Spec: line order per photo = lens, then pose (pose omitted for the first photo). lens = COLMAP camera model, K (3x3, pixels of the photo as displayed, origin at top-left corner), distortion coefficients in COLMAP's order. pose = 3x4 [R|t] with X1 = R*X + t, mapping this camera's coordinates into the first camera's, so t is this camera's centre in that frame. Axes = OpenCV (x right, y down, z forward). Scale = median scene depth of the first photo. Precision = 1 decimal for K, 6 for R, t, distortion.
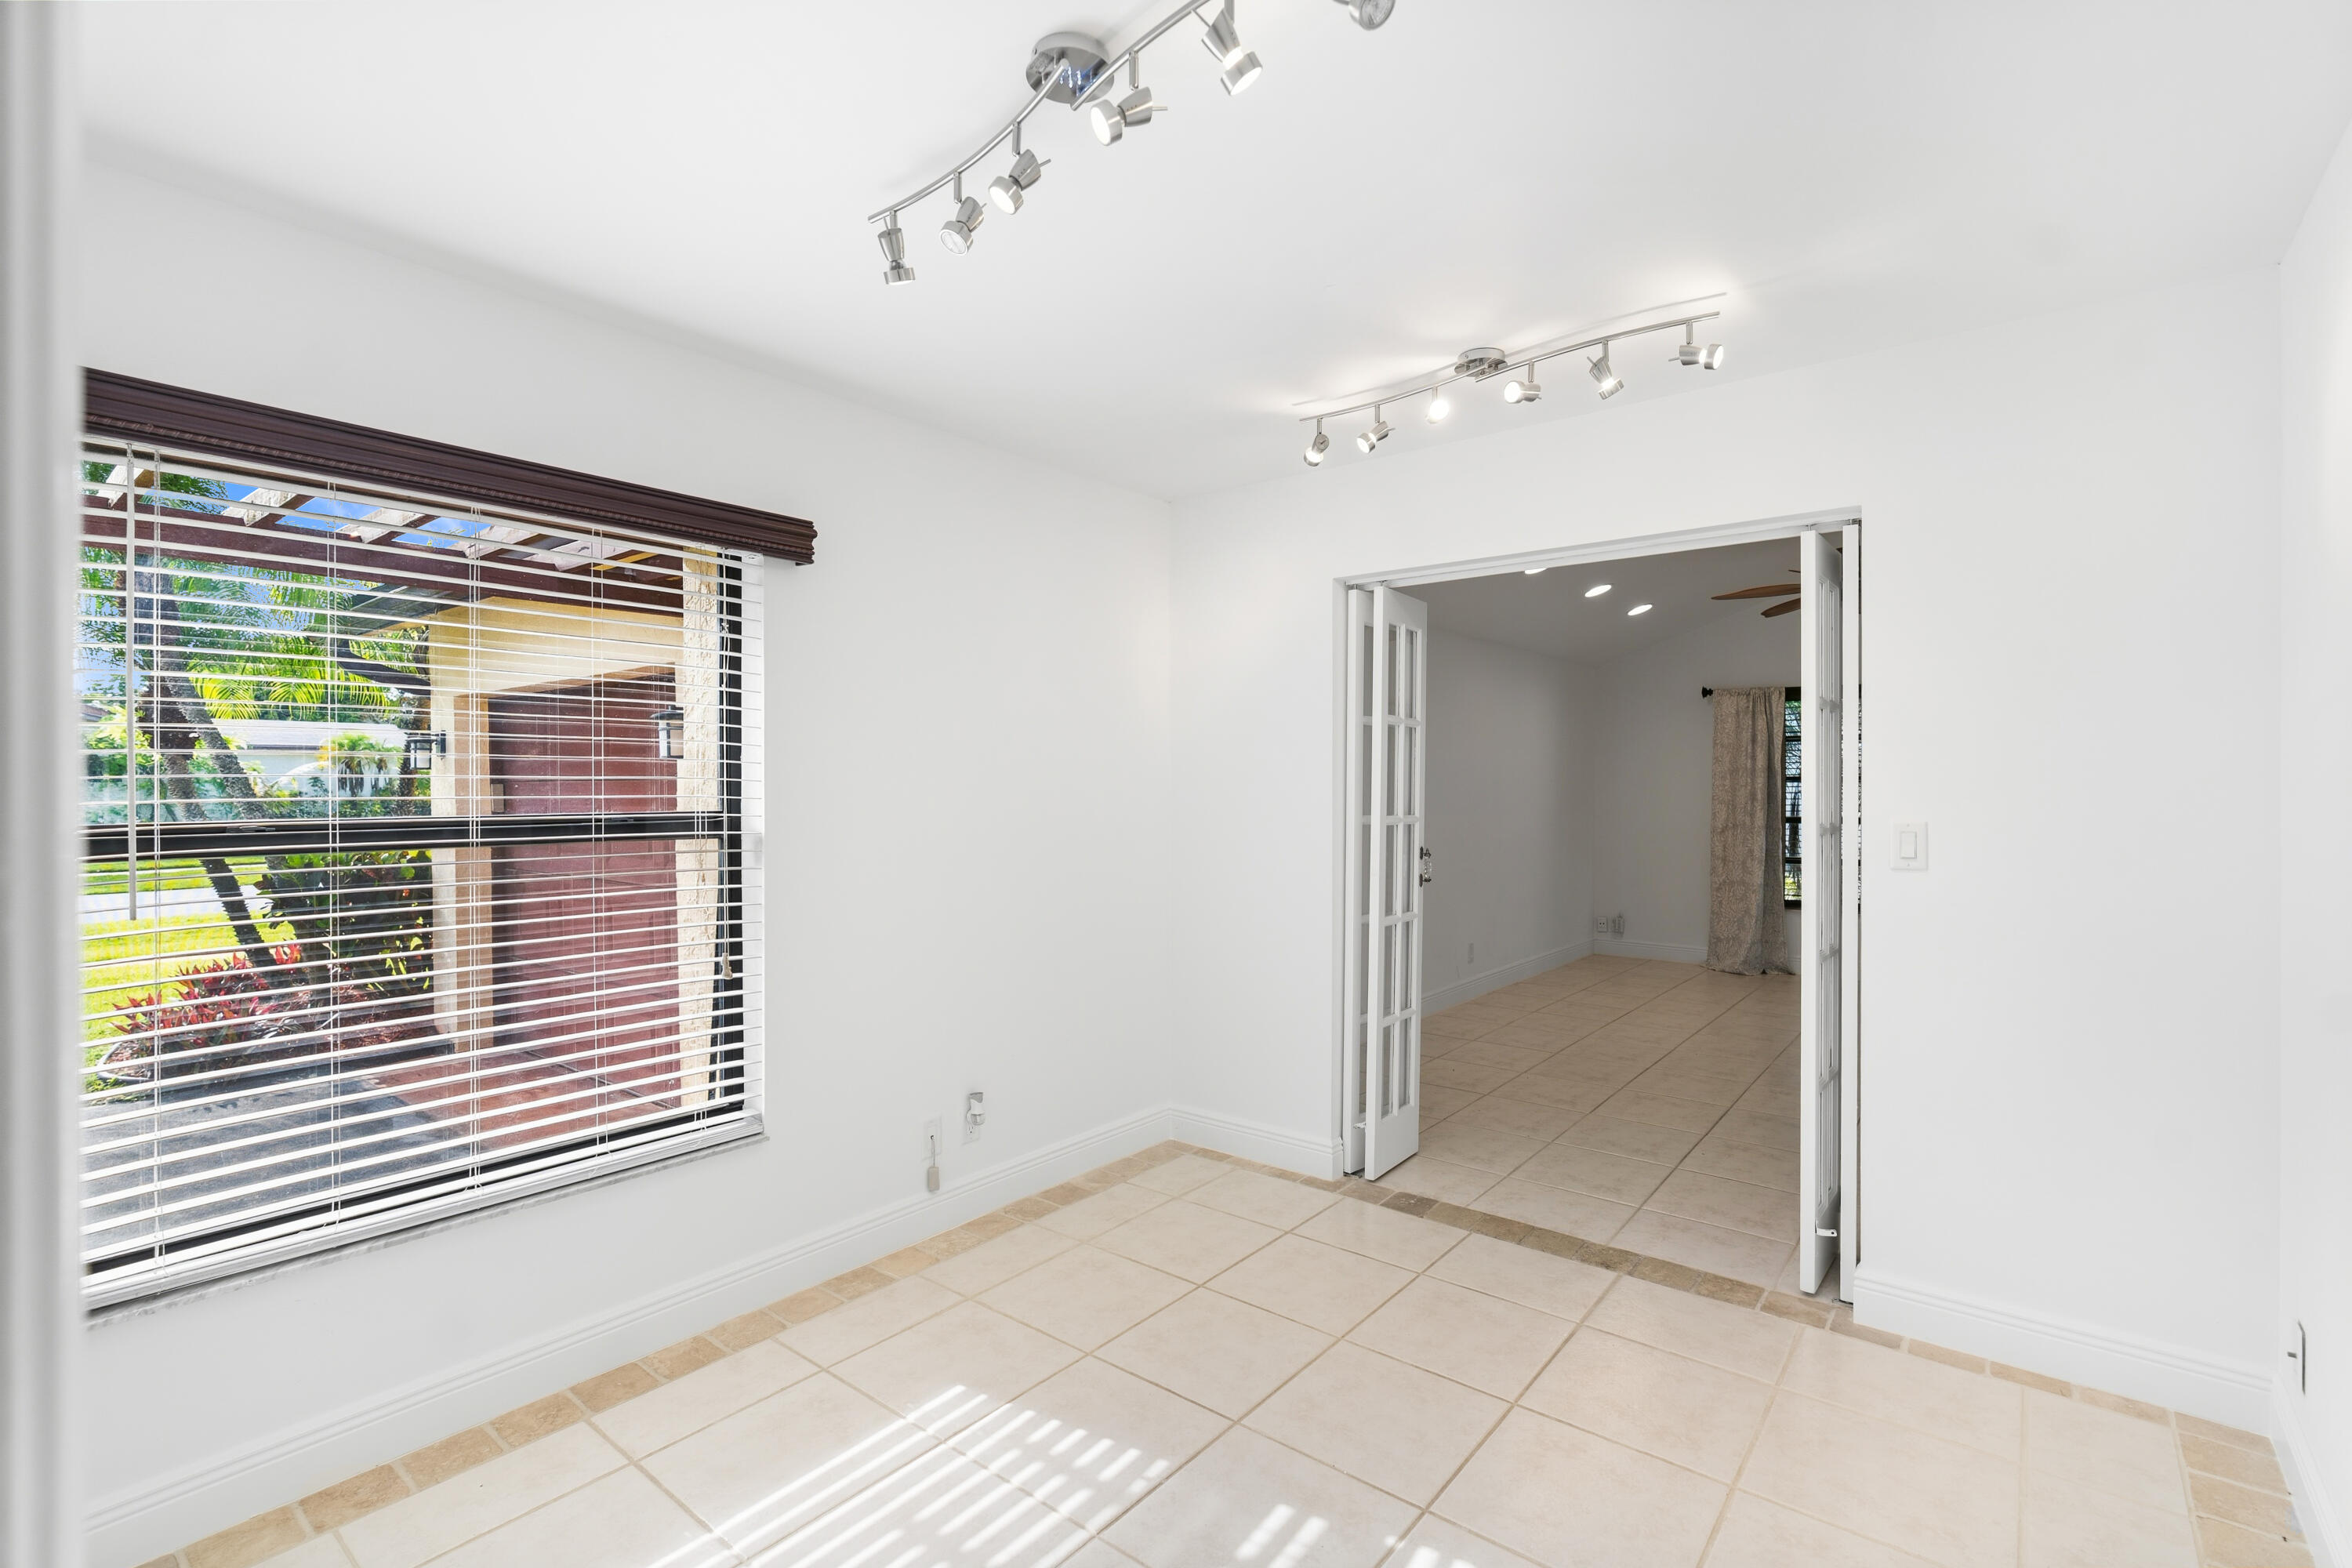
lens RADIAL K [[1068.9, 0, 1181.1], [0, 1068.9, 787.8], [0, 0, 1]] dist [-0.004765, 0.002580]
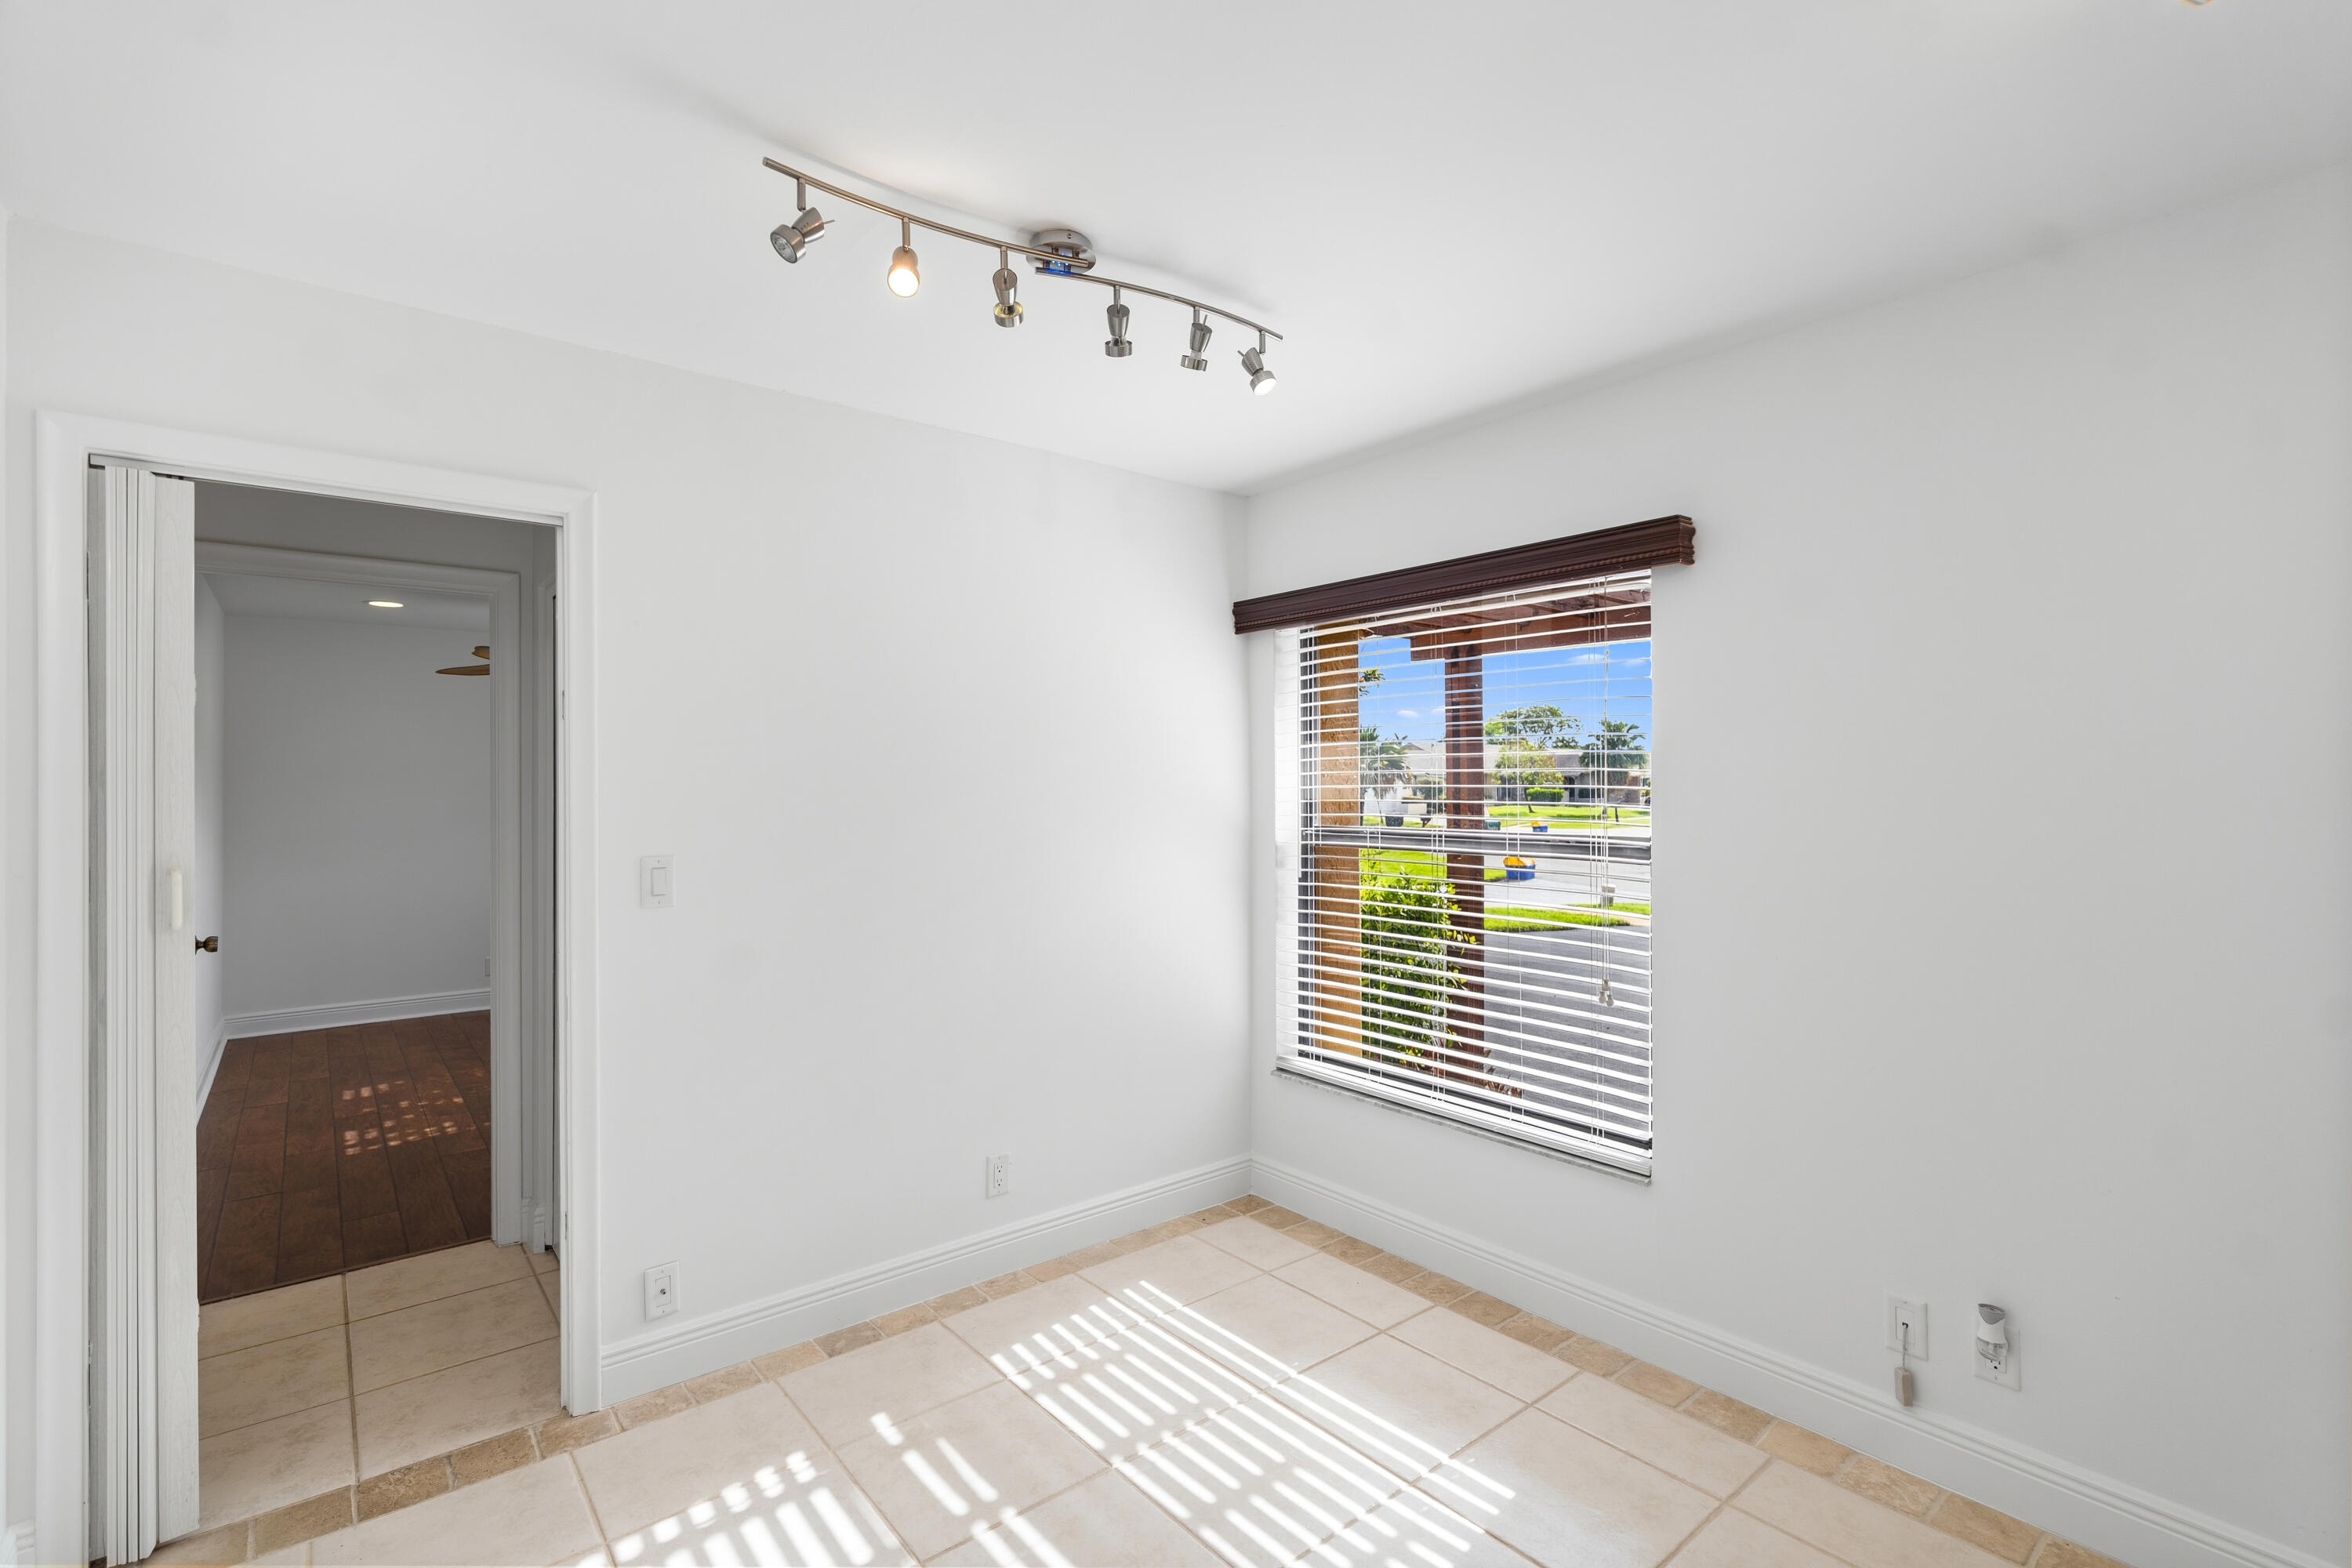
lens RADIAL K [[1068.9, 0, 1190.4], [0, 1068.9, 775.5], [0, 0, 1]] dist [-0.004765, 0.002580]
pose [[-0.220717, -0.022968, -0.975067, 0.728248], [-0.005938, 0.999736, -0.022205, -0.010353], [0.975320, 0.000888, -0.220795, 0.942043]]
